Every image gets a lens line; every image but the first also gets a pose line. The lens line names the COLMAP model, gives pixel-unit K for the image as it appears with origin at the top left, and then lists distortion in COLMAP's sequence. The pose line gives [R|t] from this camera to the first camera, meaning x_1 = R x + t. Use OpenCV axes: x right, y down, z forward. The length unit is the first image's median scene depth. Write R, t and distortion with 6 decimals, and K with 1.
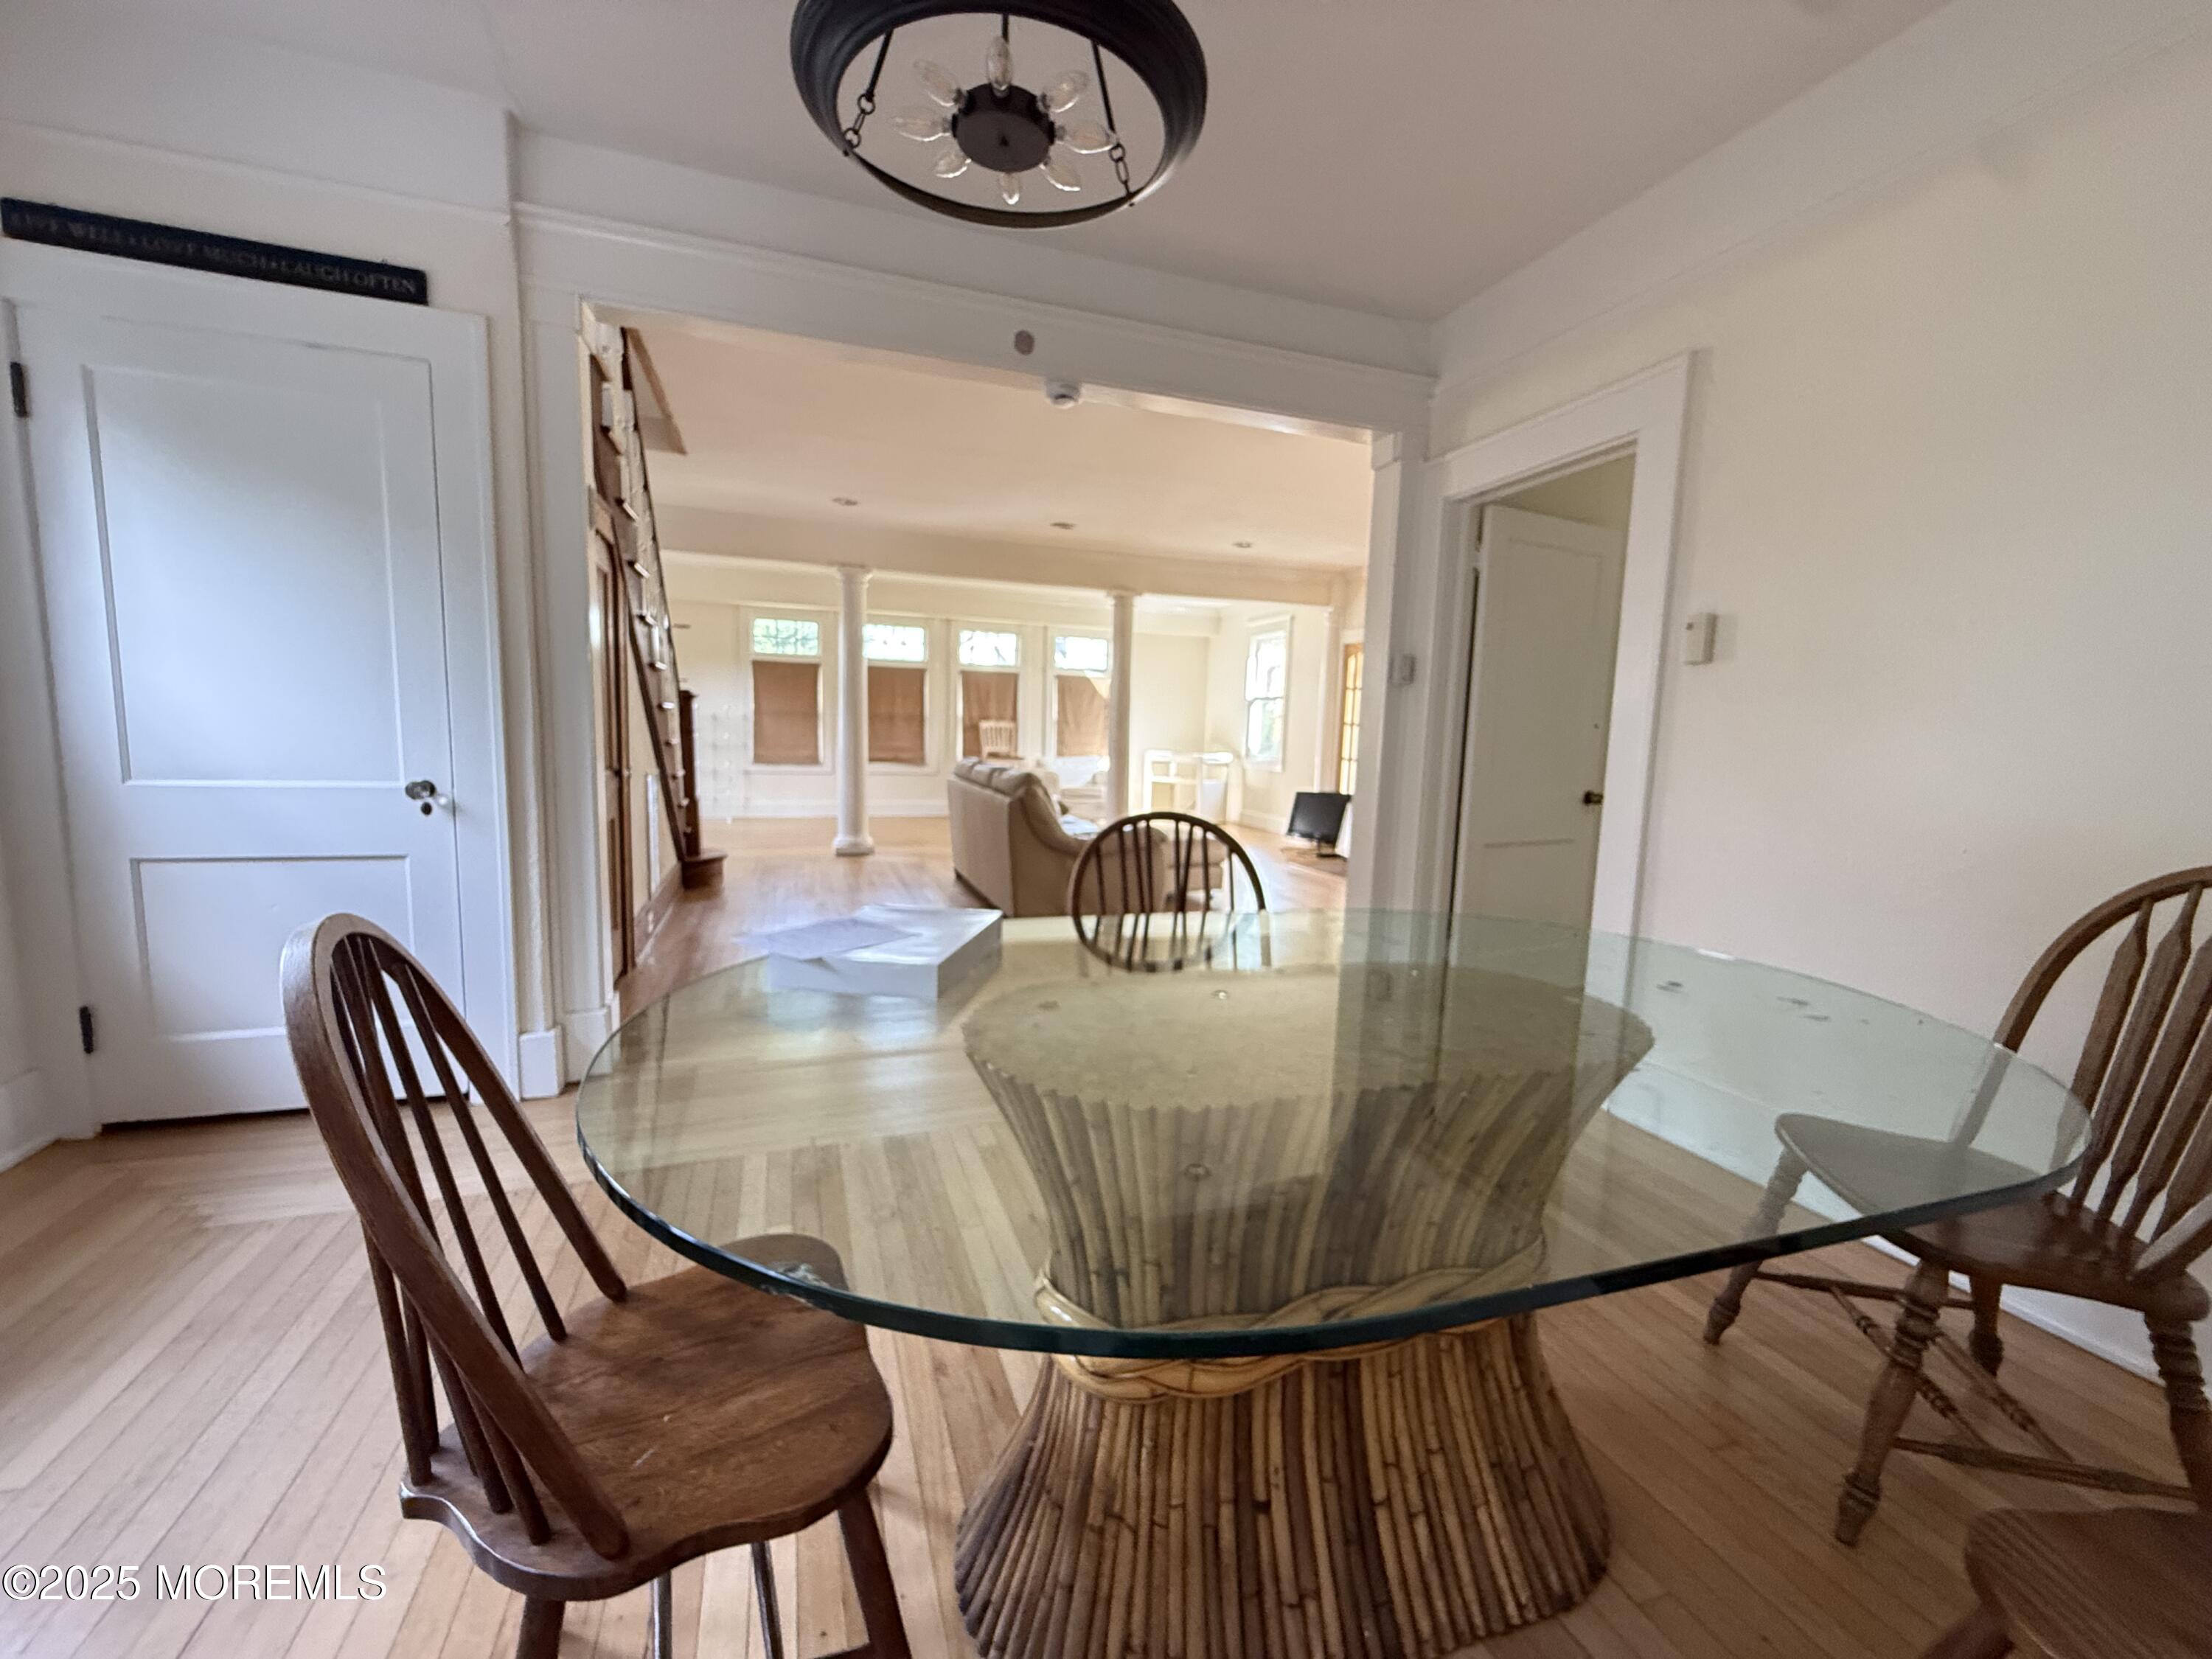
lens RADIAL K [[881.2, 0, 1103.5], [0, 881.2, 834.1], [0, 0, 1]] dist [-0.000309, -0.000136]
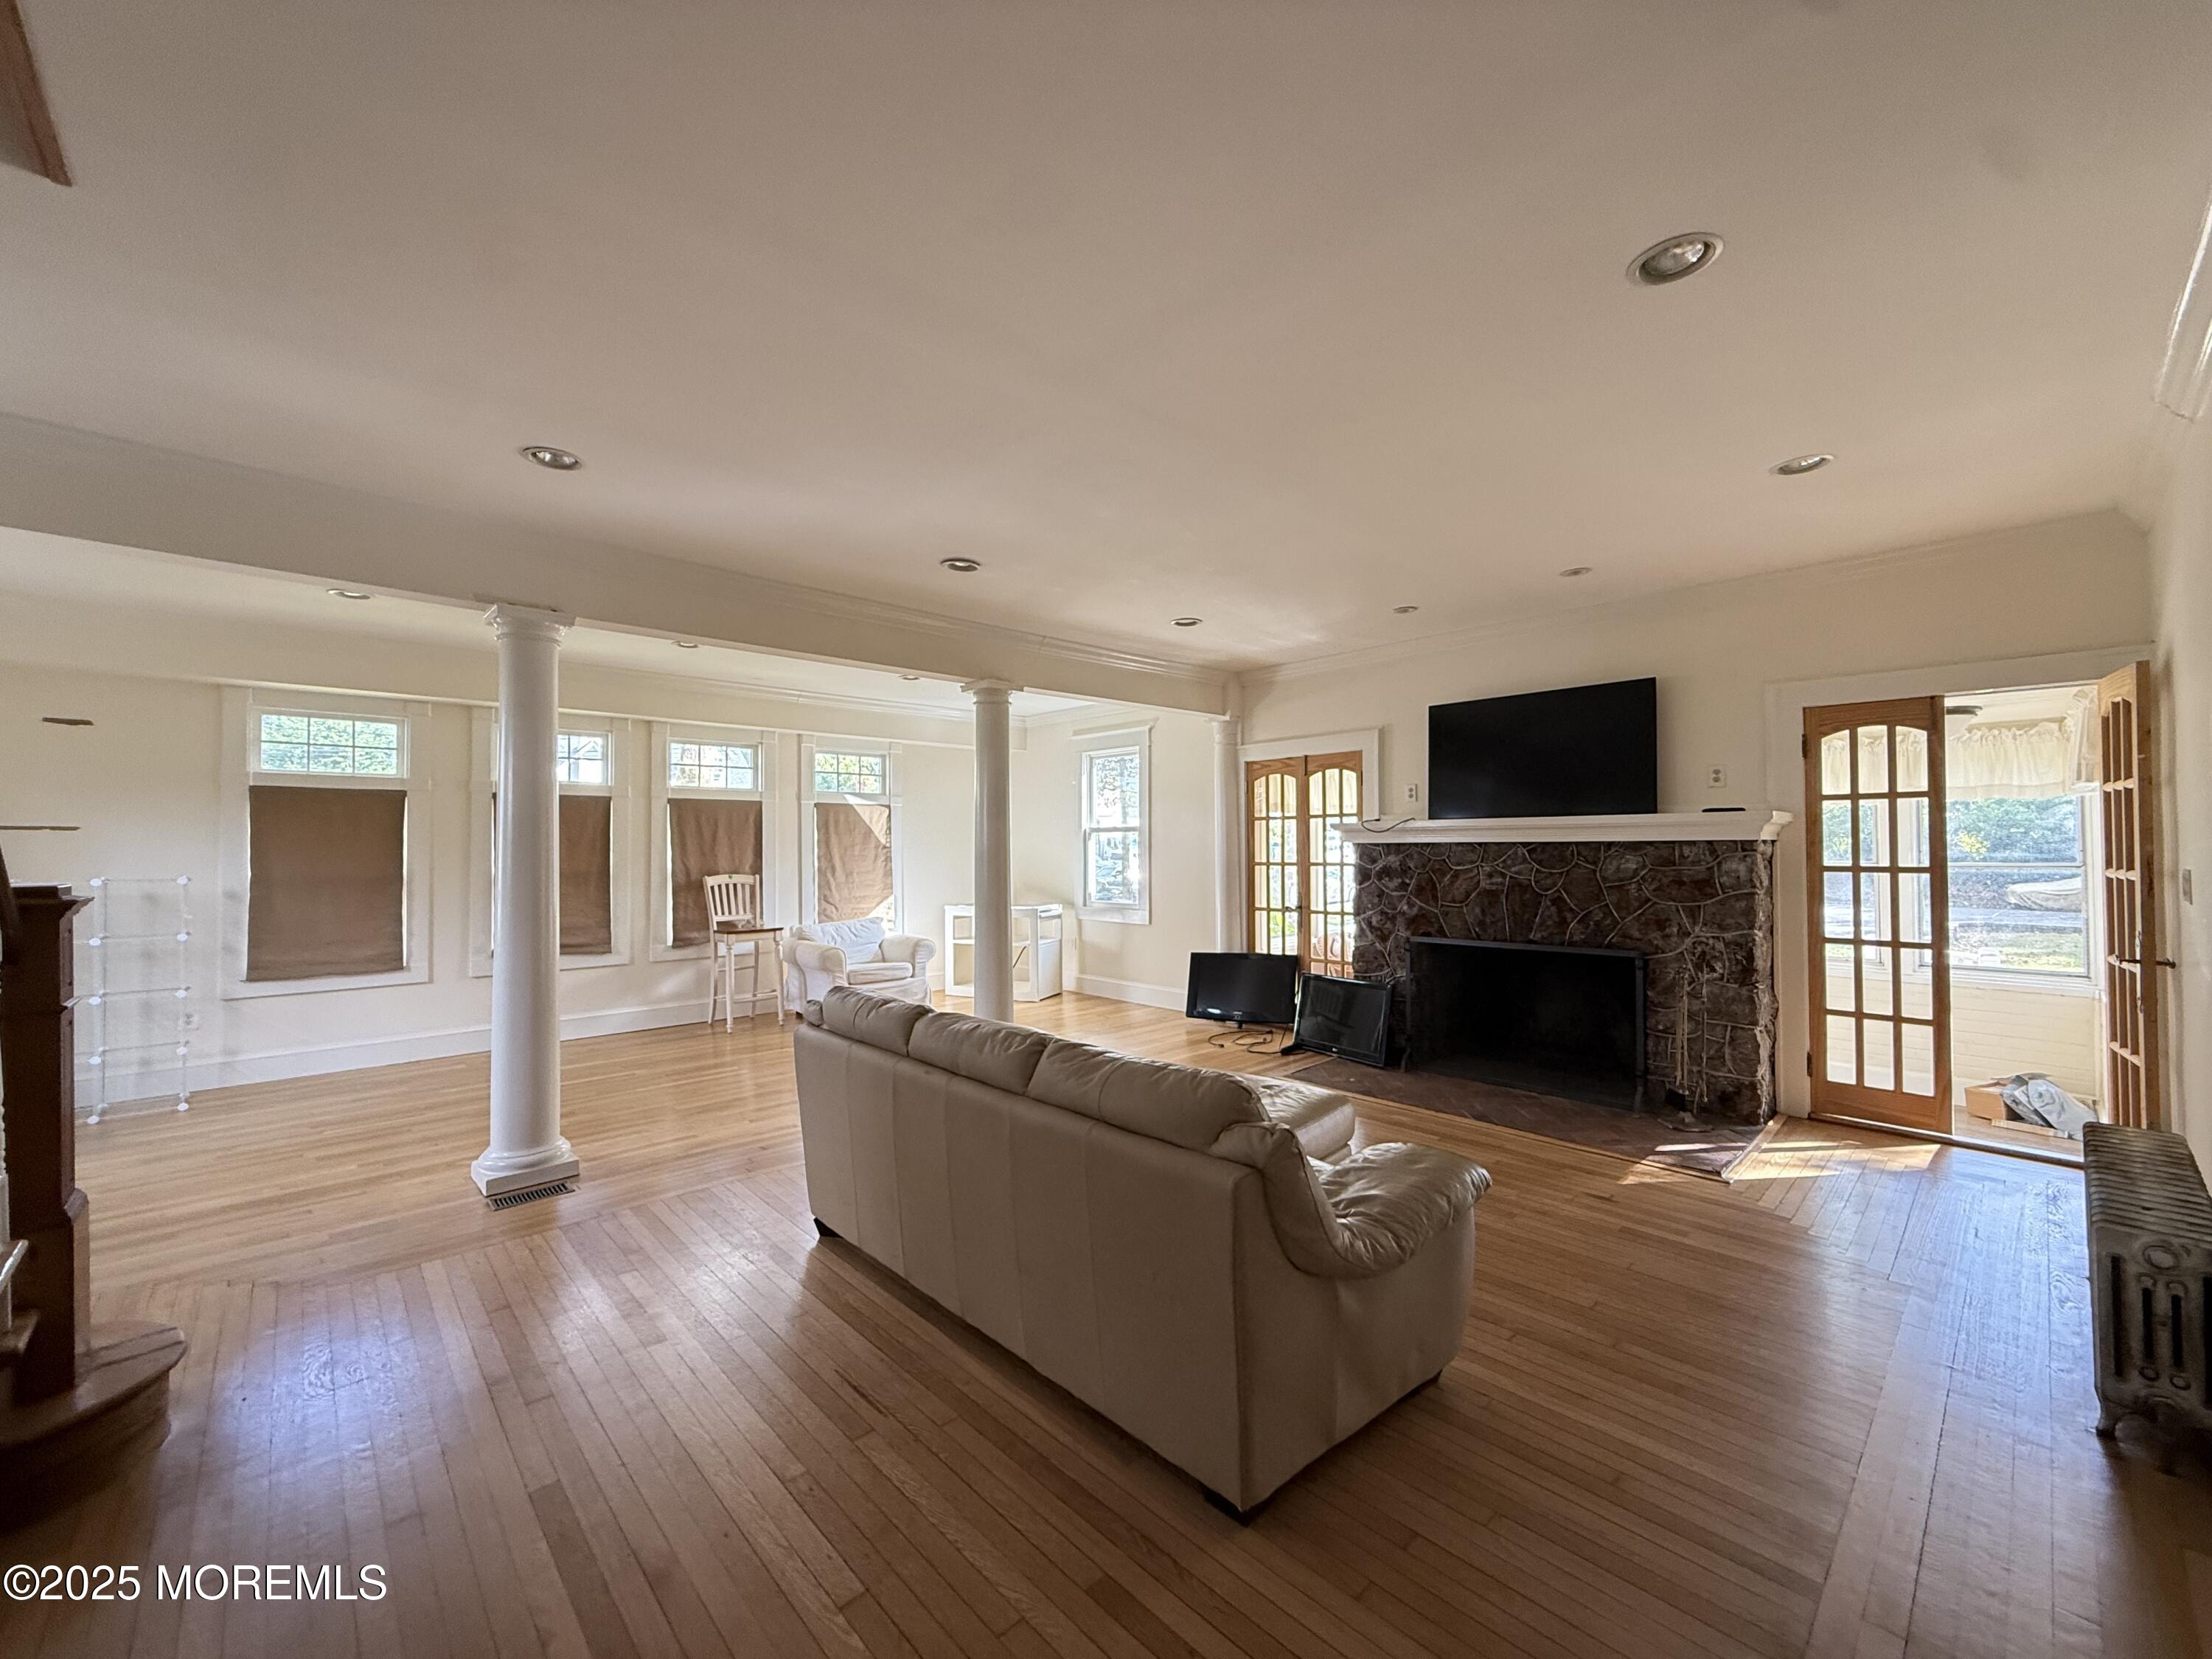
lens RADIAL K [[881.2, 0, 1103.5], [0, 881.2, 834.1], [0, 0, 1]] dist [-0.000309, -0.000136]
pose [[0.915547, -0.028883, 0.401172, -0.140672], [0.080230, 0.990488, -0.111786, -0.067939], [-0.394127, 0.134532, 0.909156, 0.315753]]
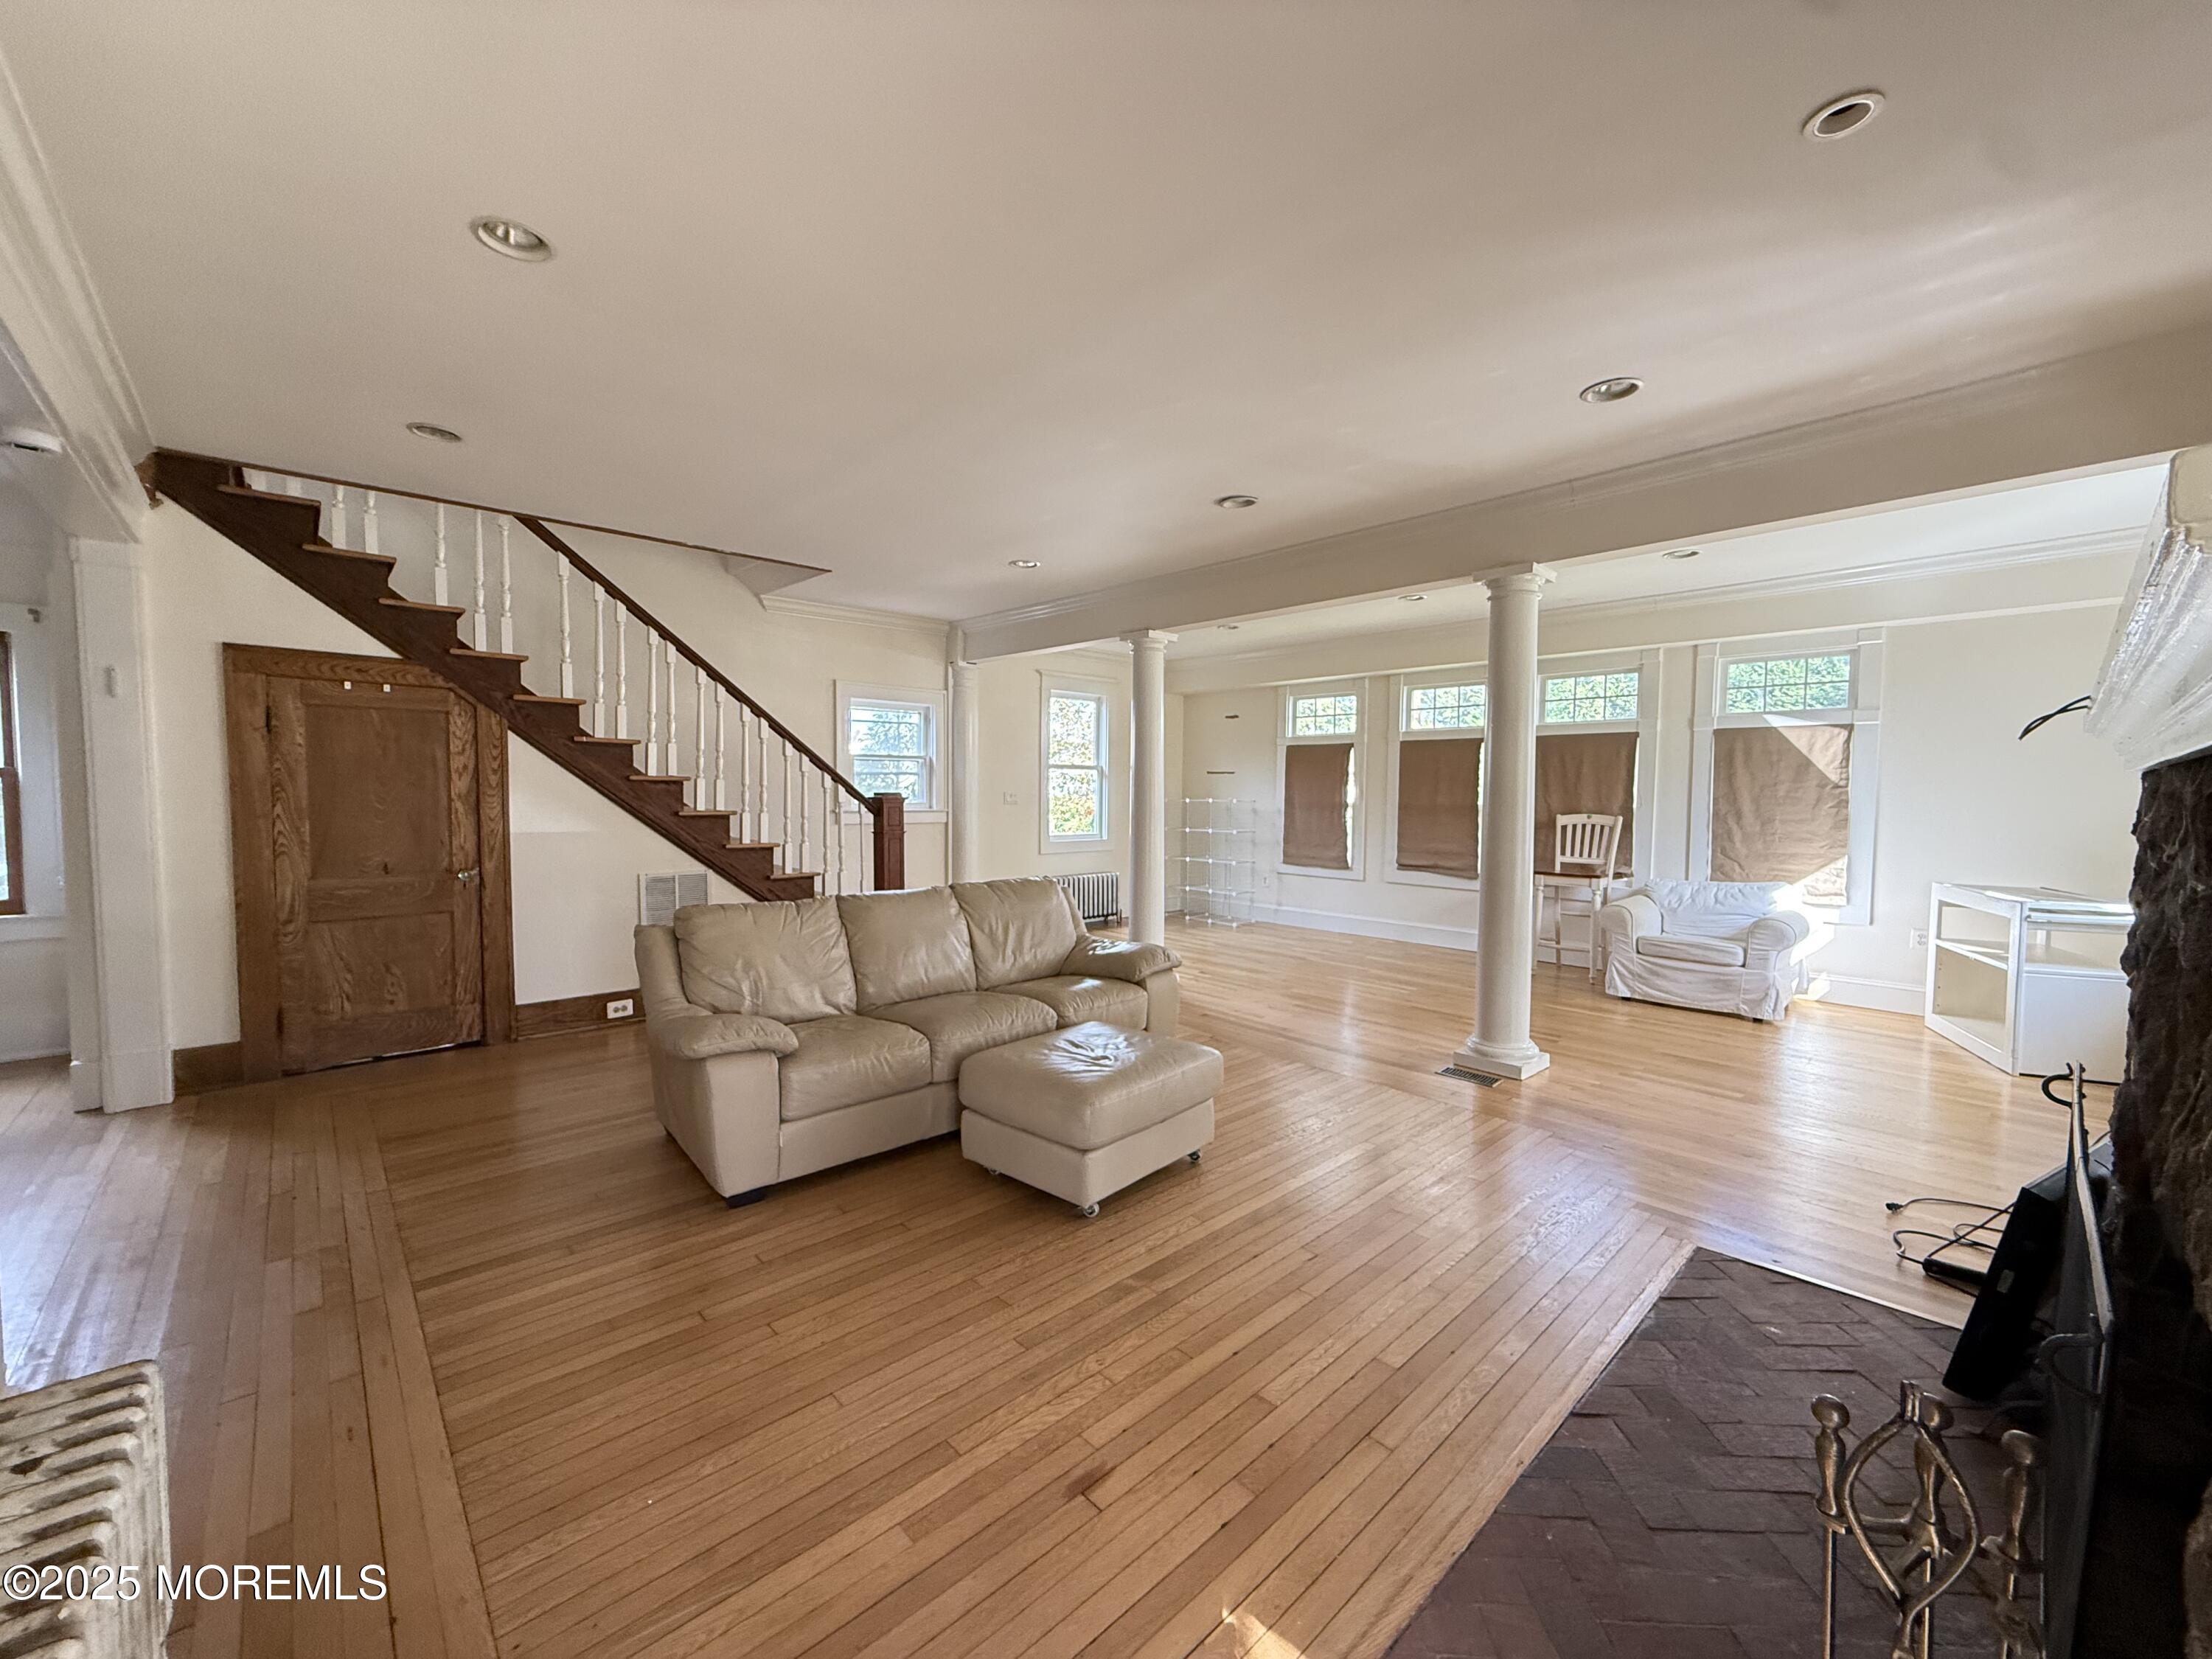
lens RADIAL K [[881.2, 0, 1103.5], [0, 881.2, 834.1], [0, 0, 1]] dist [-0.000309, -0.000136]
pose [[0.393700, 0.022547, -0.918962, 0.339266], [-0.104756, 0.994287, -0.020485, -0.072824], [0.913250, 0.104332, 0.393813, 0.497607]]
